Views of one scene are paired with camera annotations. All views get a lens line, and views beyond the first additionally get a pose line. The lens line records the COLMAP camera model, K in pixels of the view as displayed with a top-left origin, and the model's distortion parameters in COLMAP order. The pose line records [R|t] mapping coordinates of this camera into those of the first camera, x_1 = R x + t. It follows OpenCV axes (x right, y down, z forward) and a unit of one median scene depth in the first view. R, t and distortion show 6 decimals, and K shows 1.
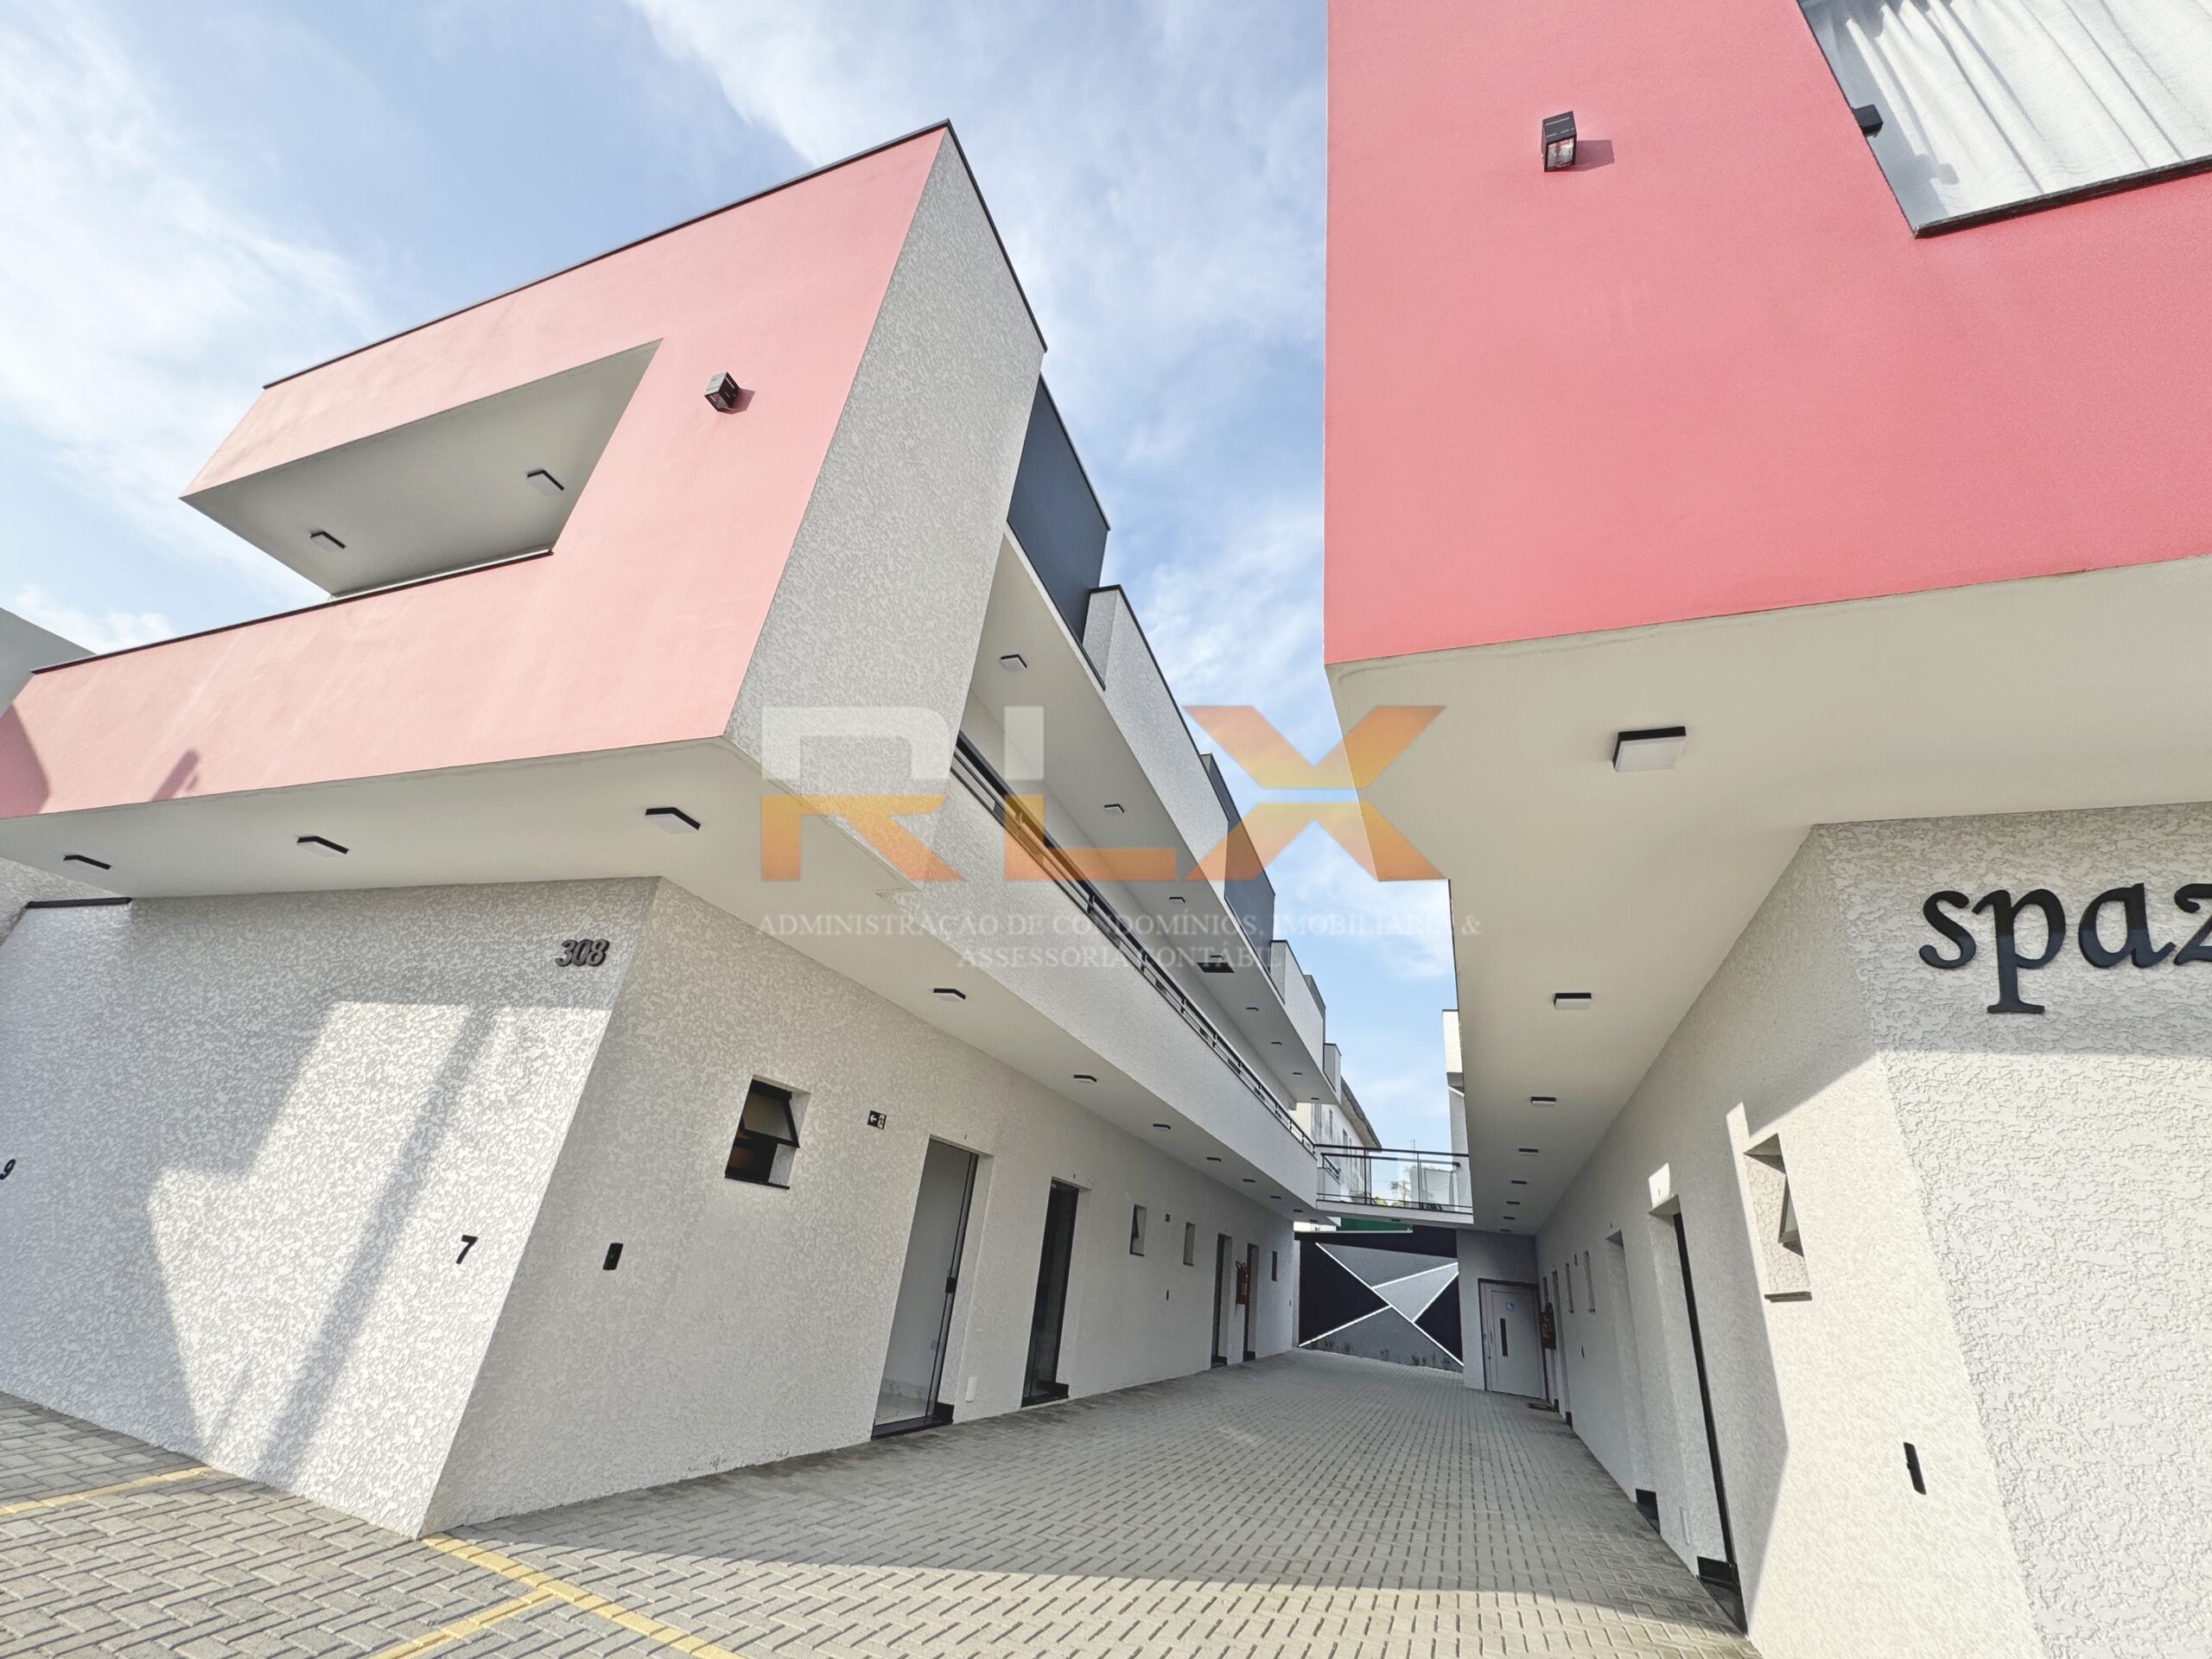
lens RADIAL K [[874.7, 0, 1107.6], [0, 874.7, 832.1], [0, 0, 1]] dist [-0.003990, 0.001084]
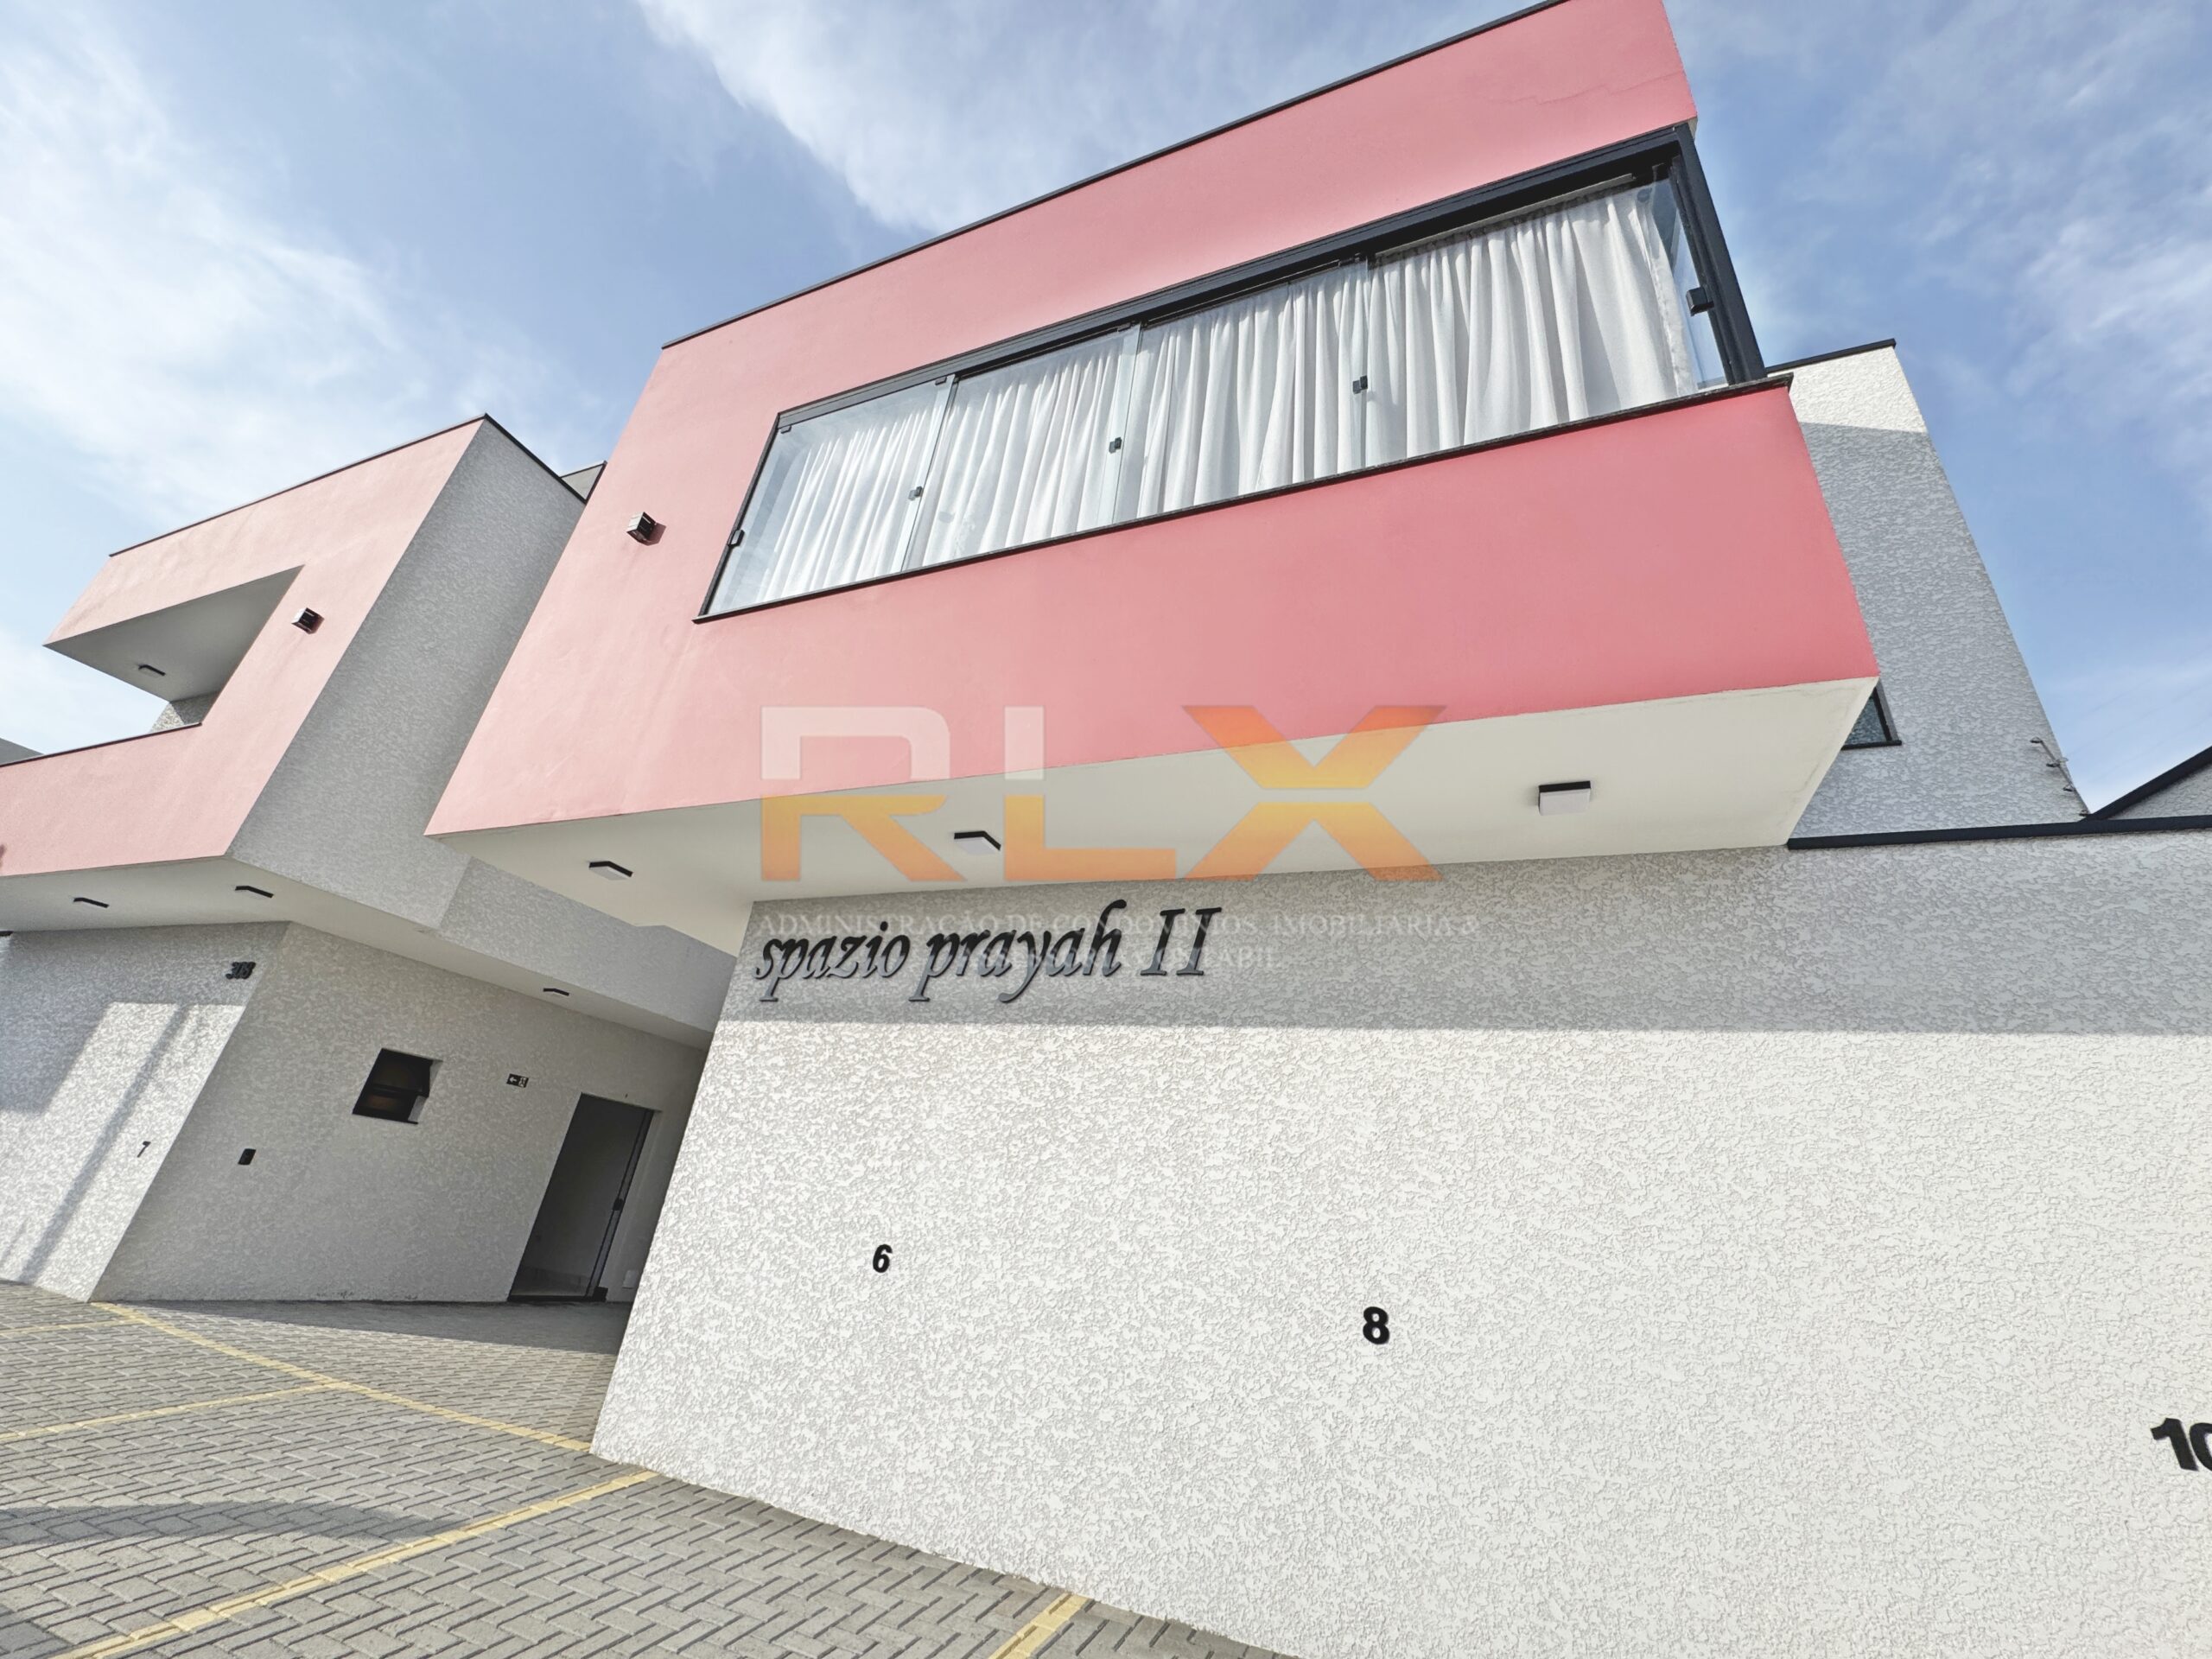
lens RADIAL K [[874.7, 0, 1097.1], [0, 874.7, 837.4], [0, 0, 1]] dist [-0.003990, 0.001084]
pose [[0.999557, -0.015129, -0.025650, 1.034078], [0.015586, 0.999722, 0.017713, -0.110440], [0.025375, -0.018105, 0.999514, -0.555968]]
